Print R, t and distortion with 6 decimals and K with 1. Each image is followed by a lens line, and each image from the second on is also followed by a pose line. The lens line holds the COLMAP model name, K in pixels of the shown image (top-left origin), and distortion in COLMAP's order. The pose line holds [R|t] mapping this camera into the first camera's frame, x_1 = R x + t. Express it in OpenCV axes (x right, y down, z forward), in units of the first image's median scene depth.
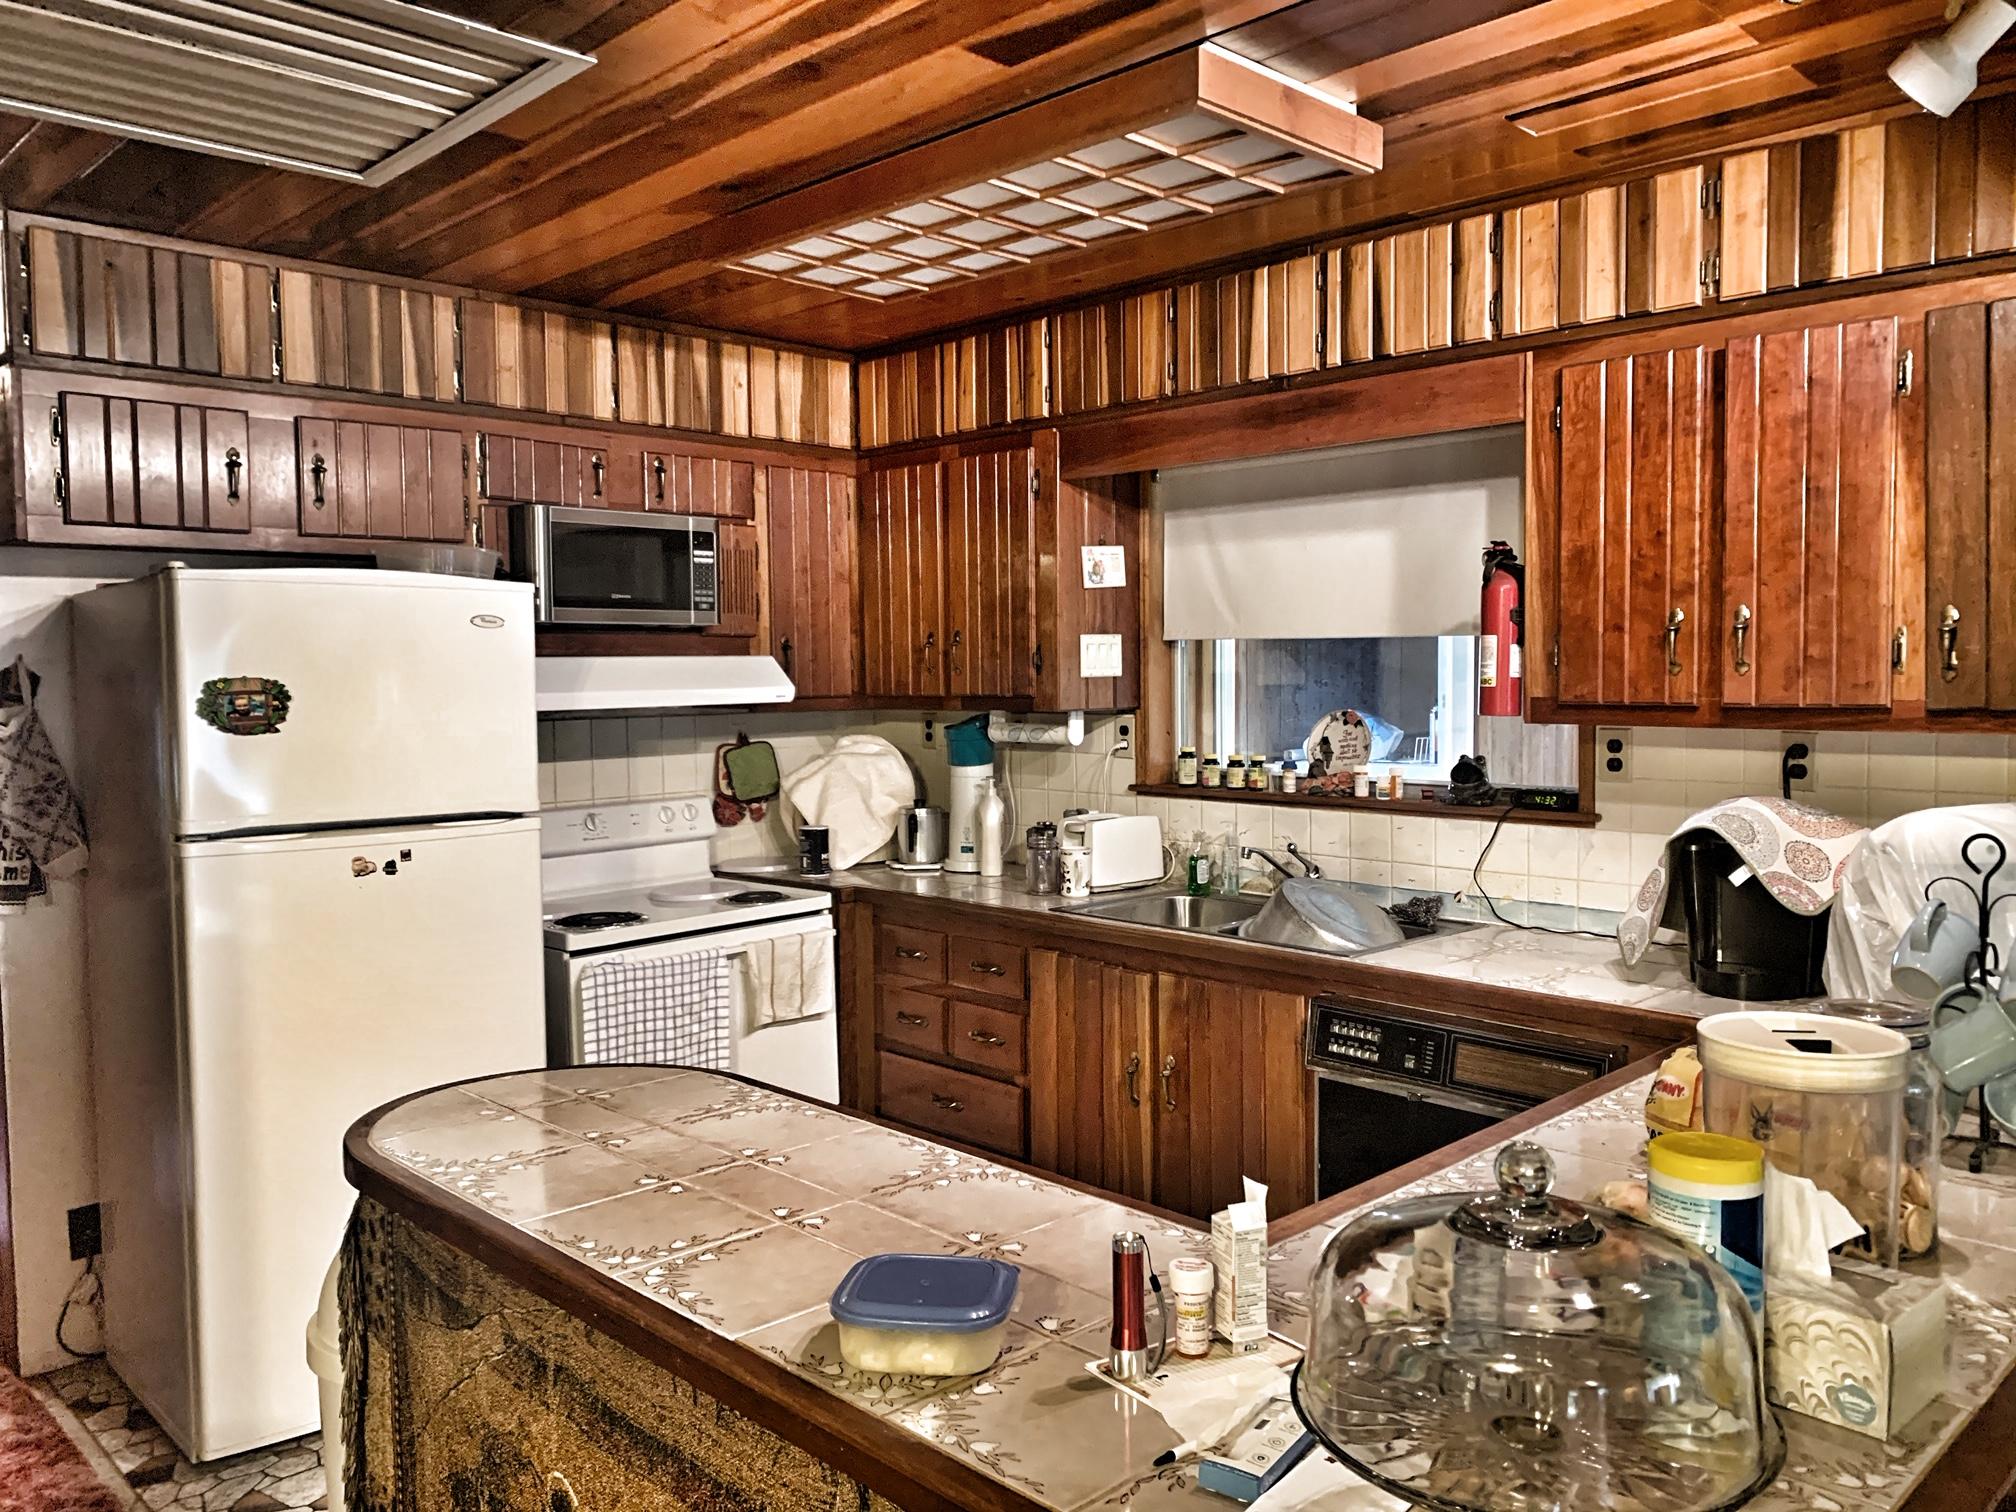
lens RADIAL K [[1543.0, 0, 1014.7], [0, 1543.0, 747.0], [0, 0, 1]] dist [0.006423, -0.000802]
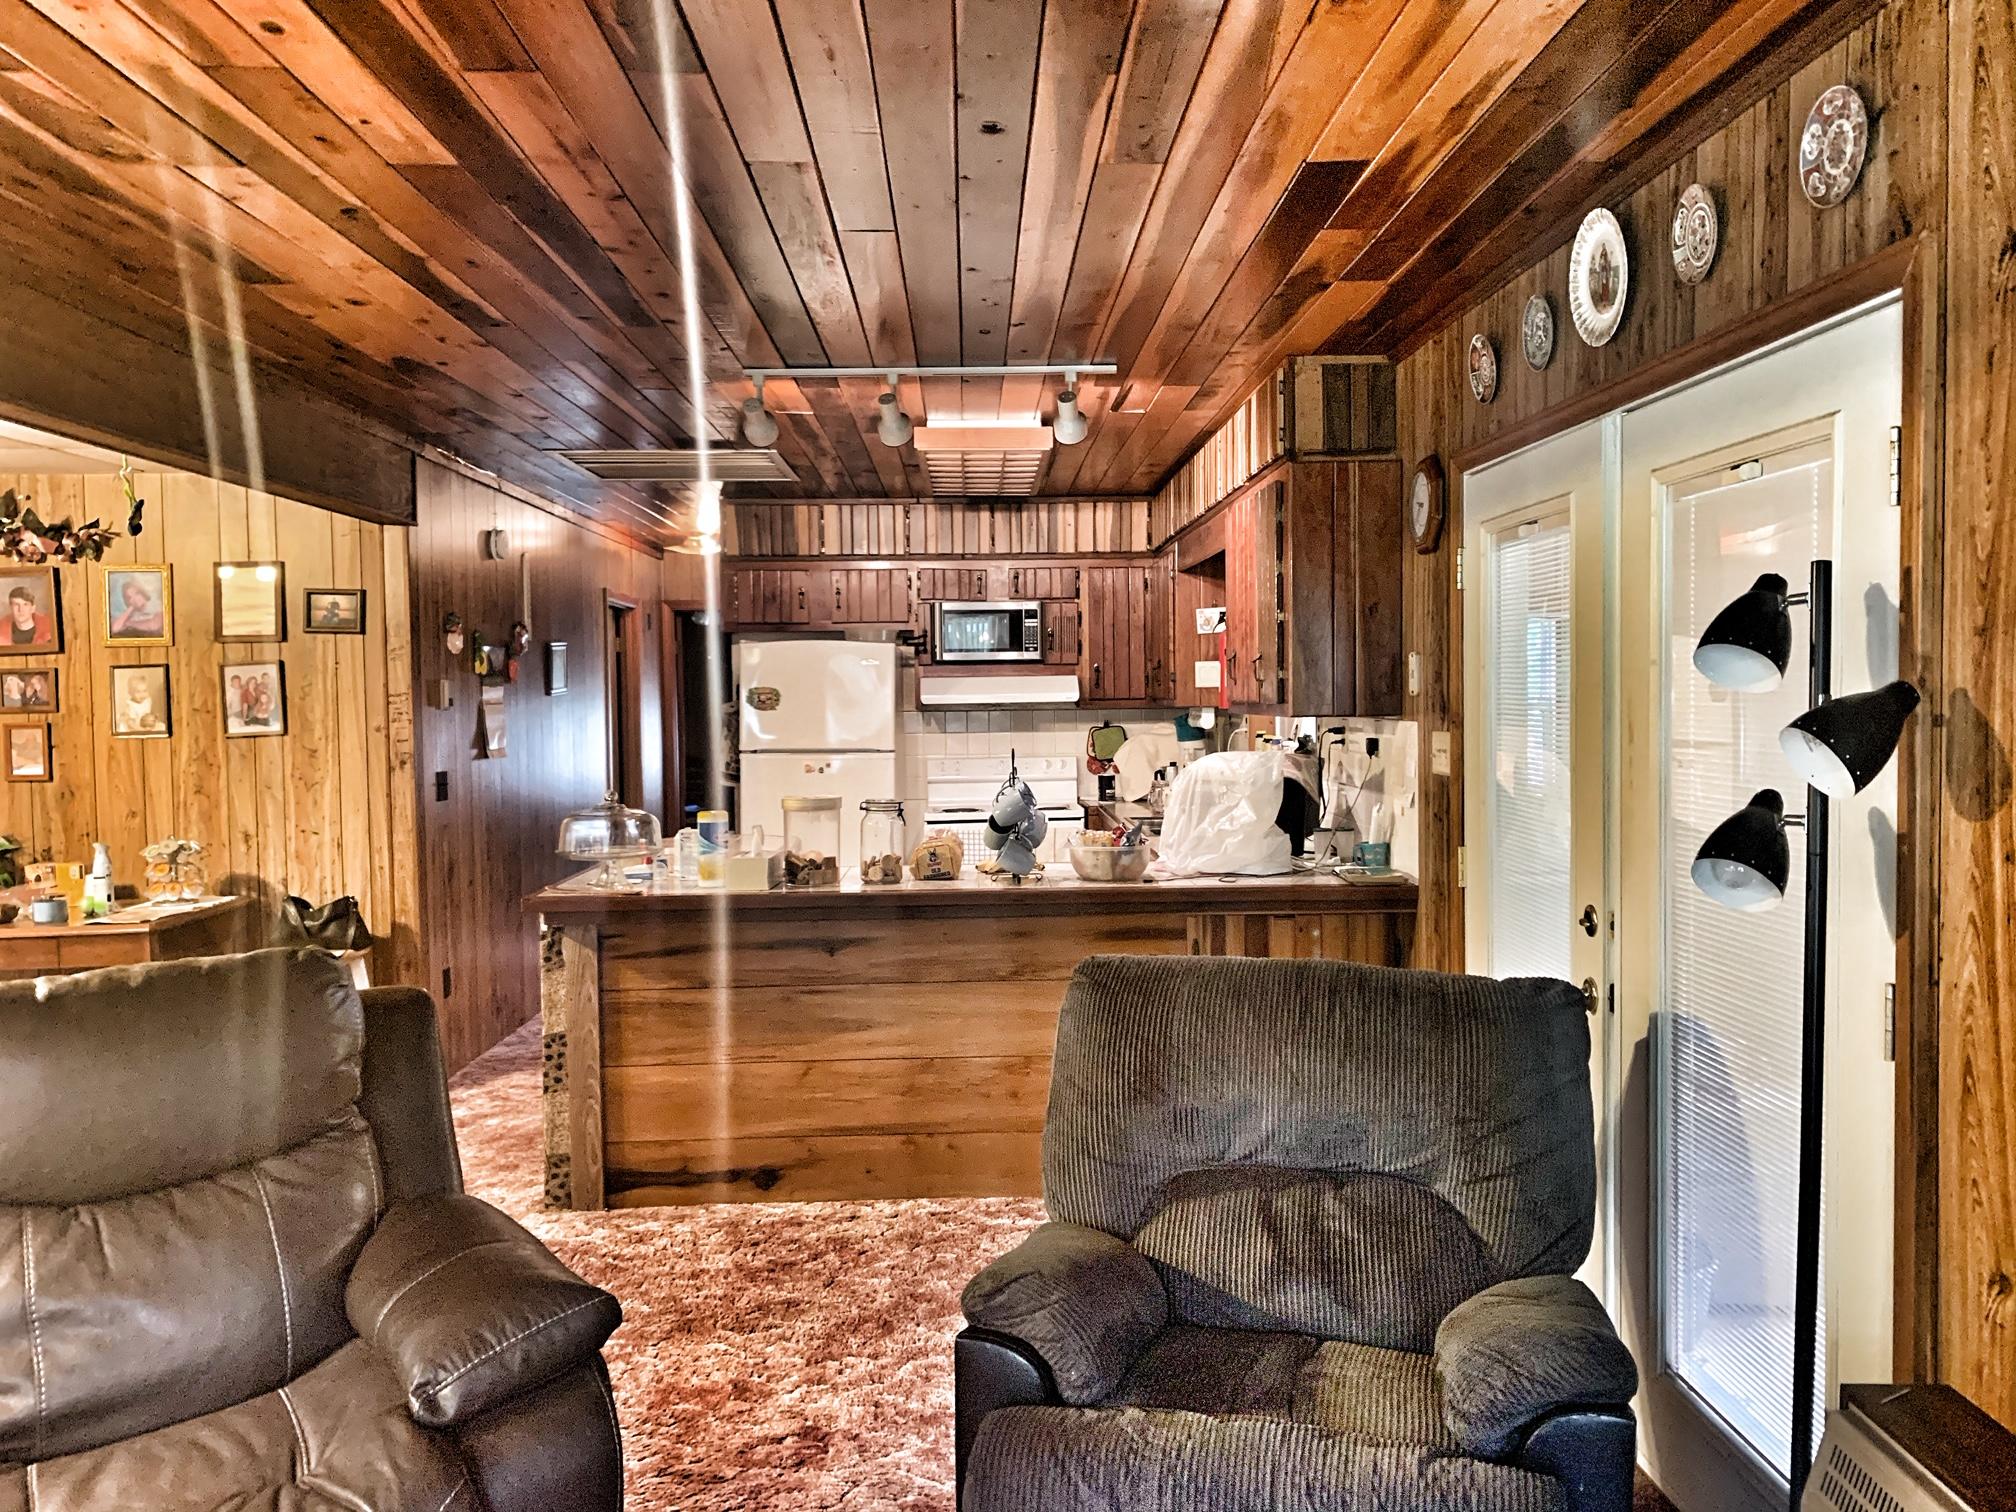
lens RADIAL K [[1543.0, 0, 1002.6], [0, 1543.0, 755.7], [0, 0, 1]] dist [0.006423, -0.000802]
pose [[0.723416, 0.028544, -0.689822, 1.031498], [-0.032000, 0.999457, 0.007798, 0.022777], [0.689671, 0.016433, 0.723937, -0.352908]]
